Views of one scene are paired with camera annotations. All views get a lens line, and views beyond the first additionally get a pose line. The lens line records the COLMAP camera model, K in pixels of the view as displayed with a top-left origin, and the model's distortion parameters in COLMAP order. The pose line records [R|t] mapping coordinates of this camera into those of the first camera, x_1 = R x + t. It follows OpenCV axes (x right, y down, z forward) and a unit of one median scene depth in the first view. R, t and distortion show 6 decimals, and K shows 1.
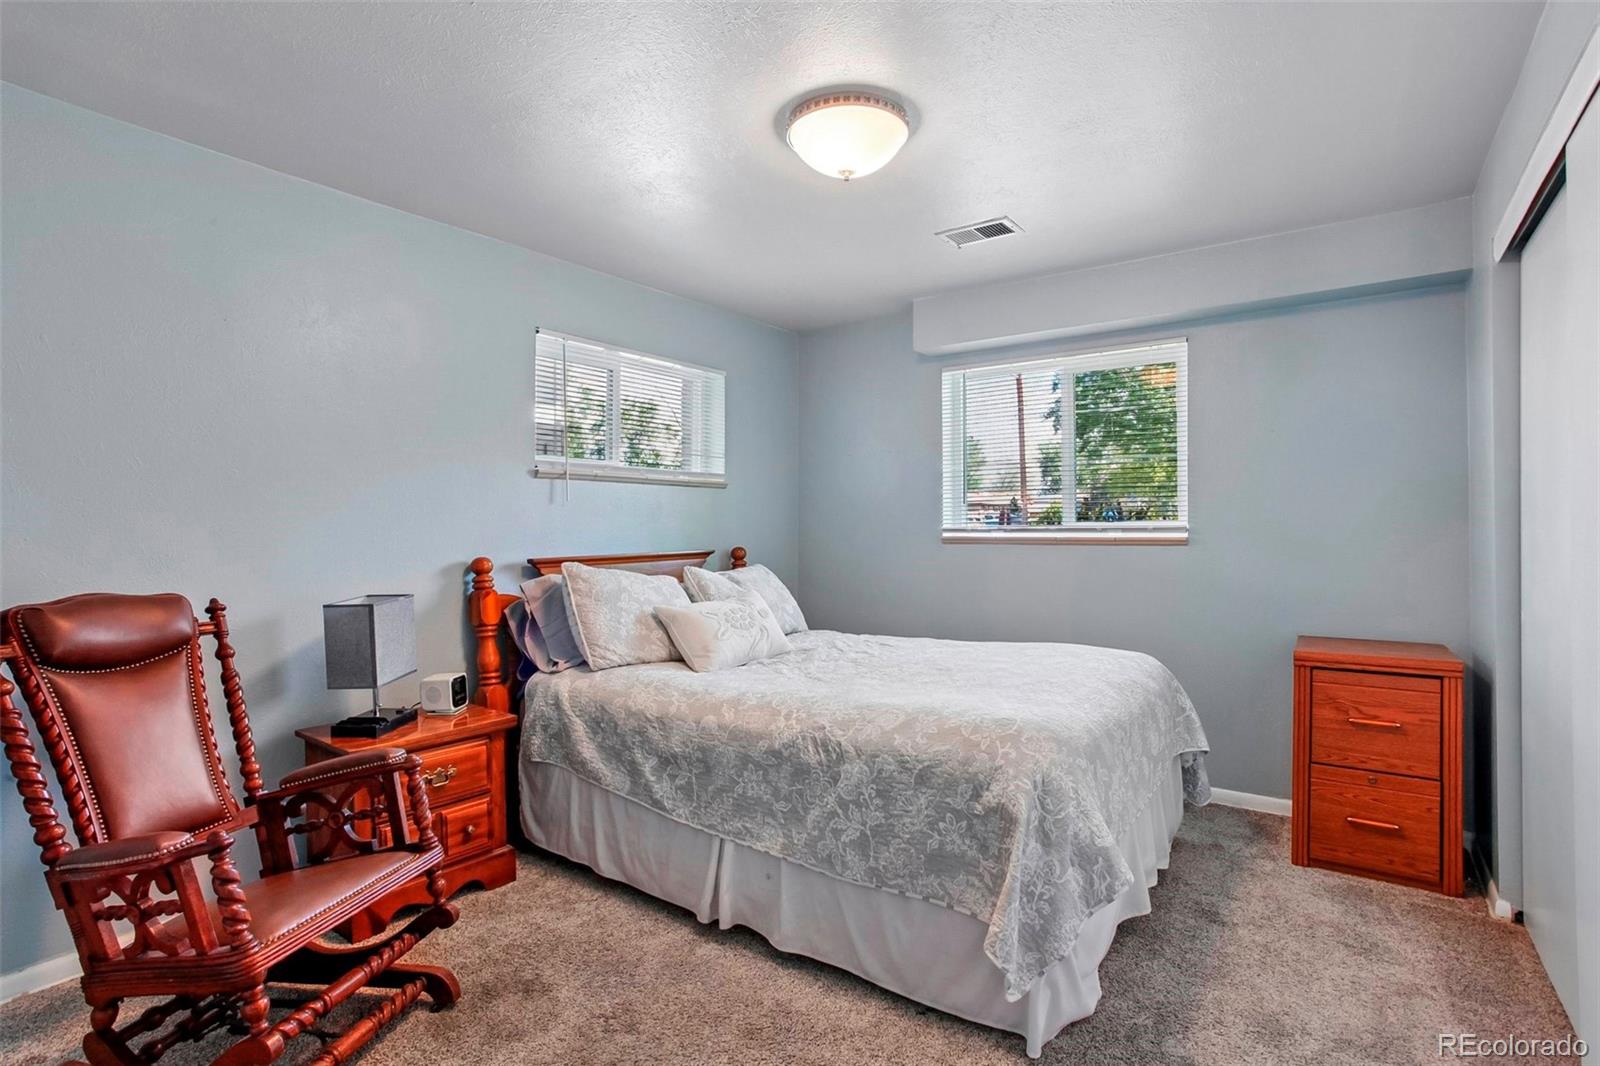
lens RADIAL K [[791.9, 0, 788.6], [0, 791.9, 536.8], [0, 0, 1]] dist [-0.078464, 0.035087]
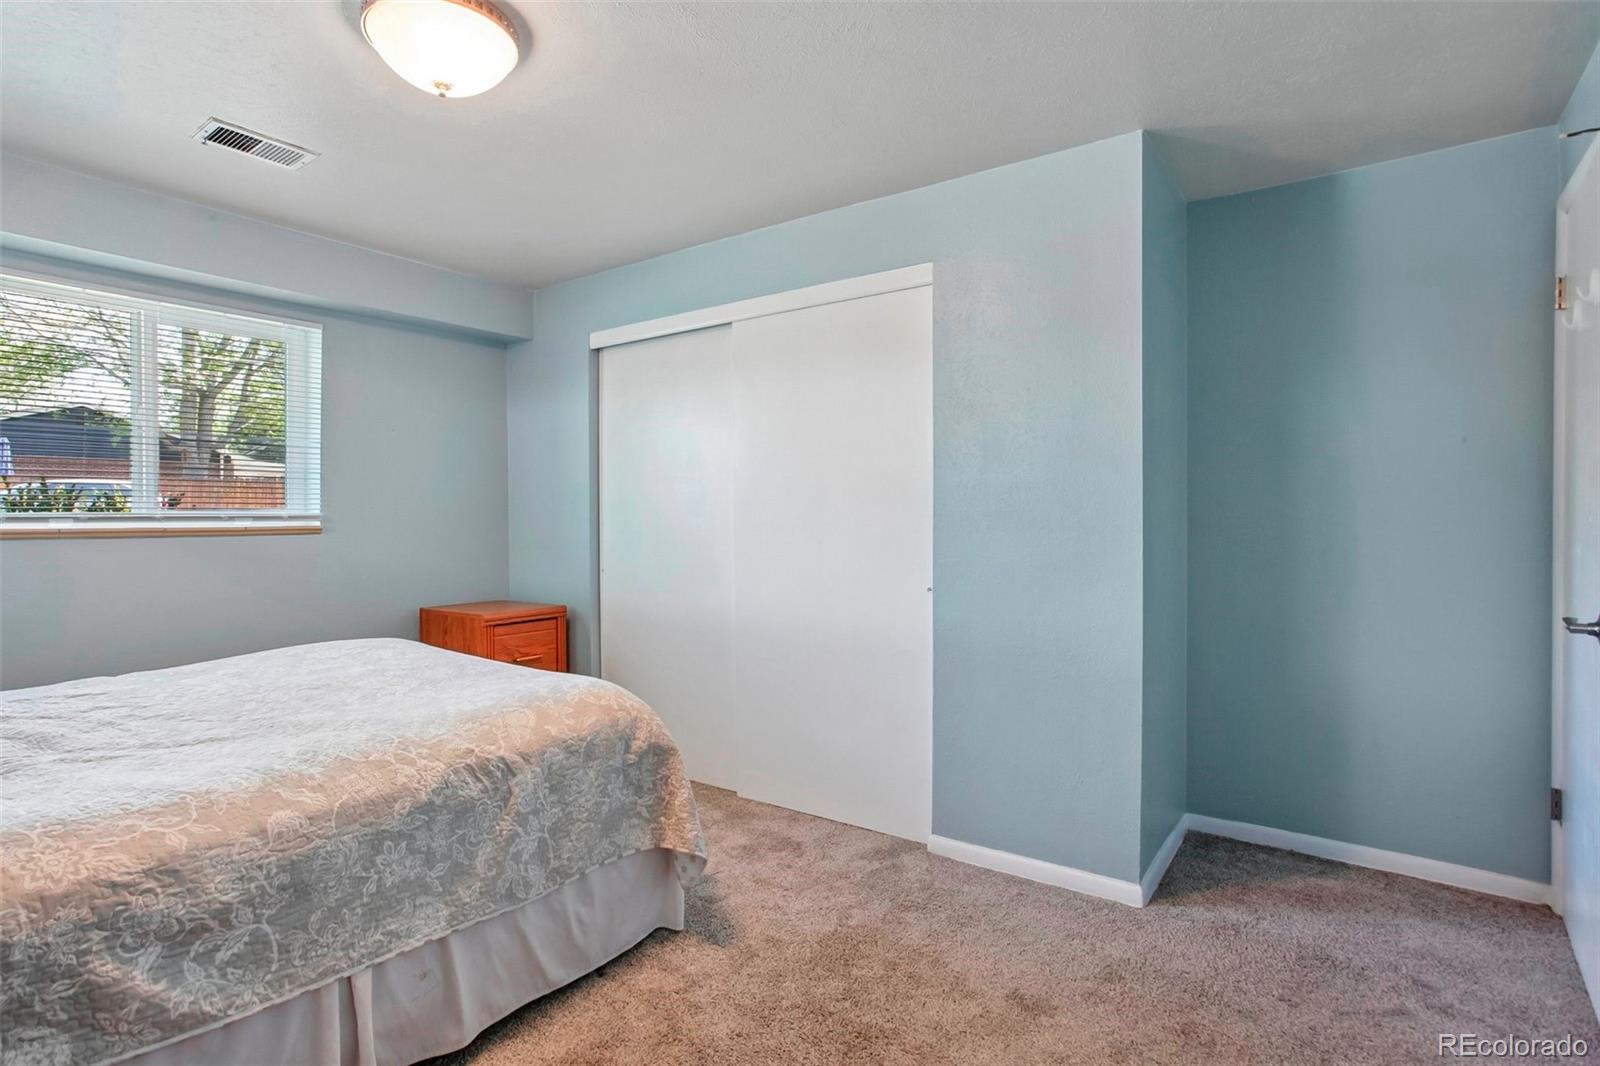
lens RADIAL K [[791.9, 0, 788.6], [0, 791.9, 536.8], [0, 0, 1]] dist [-0.078464, 0.035087]
pose [[-0.014956, -0.017006, 0.999744, -0.769047], [0.009638, 0.999806, 0.017151, 0.005333], [-0.999842, 0.009892, -0.014789, 0.666262]]
